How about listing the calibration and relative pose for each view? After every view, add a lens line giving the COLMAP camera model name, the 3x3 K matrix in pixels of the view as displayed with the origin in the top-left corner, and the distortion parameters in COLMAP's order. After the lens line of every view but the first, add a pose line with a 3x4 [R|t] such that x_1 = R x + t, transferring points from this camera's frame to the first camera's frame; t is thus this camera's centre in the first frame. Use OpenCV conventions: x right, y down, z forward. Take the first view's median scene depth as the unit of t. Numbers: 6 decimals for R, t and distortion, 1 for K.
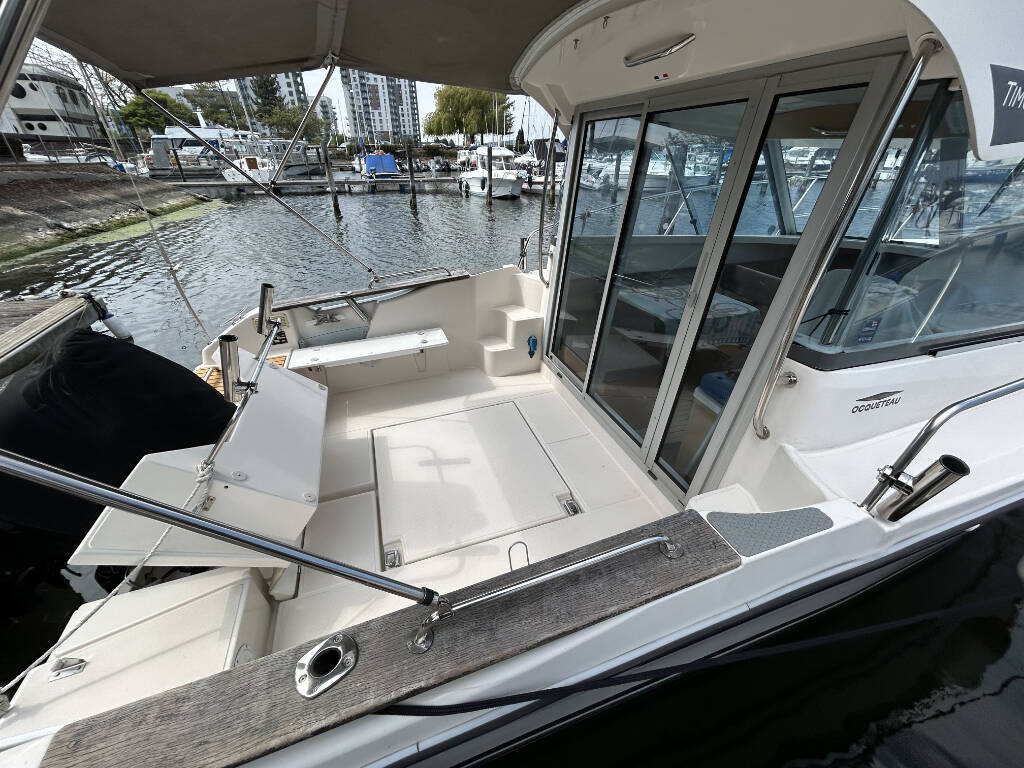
lens RADIAL K [[415.0, 0, 511.1], [0, 415.0, 381.9], [0, 0, 1]] dist [0.000747, 0.002160]
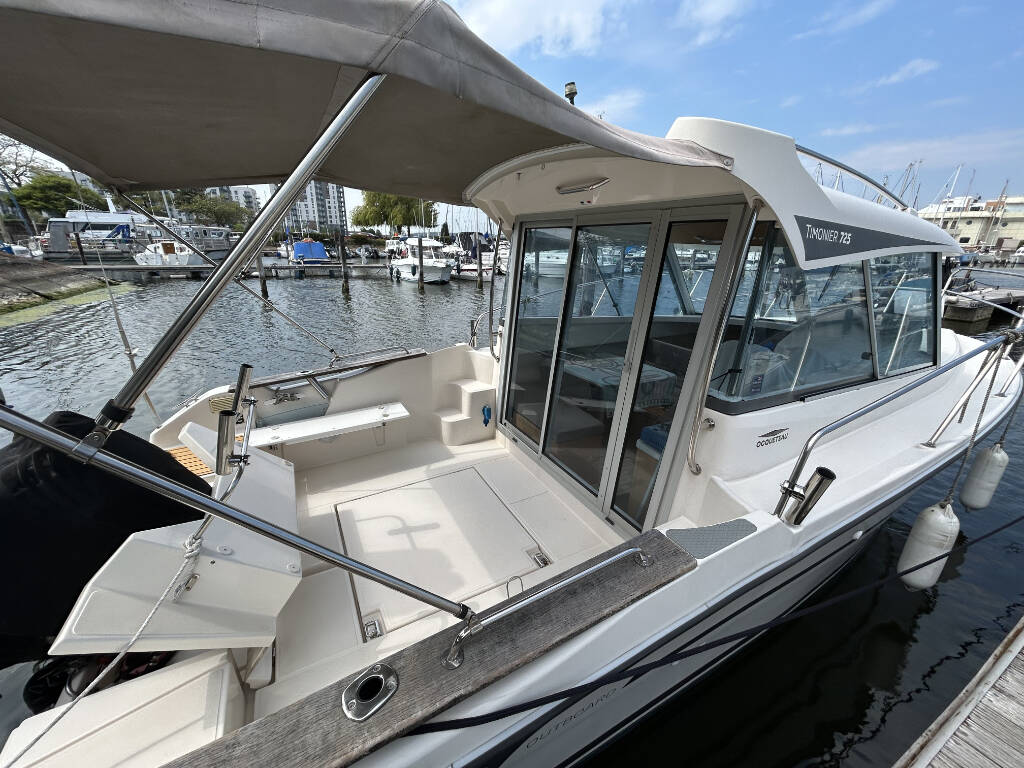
lens RADIAL K [[415.0, 0, 511.1], [0, 415.0, 381.9], [0, 0, 1]] dist [0.000747, 0.002160]
pose [[0.985912, -0.034001, 0.163770, -0.073918], [0.063214, 0.982246, -0.176627, 0.028607], [-0.154857, 0.184492, 0.970558, -0.093141]]
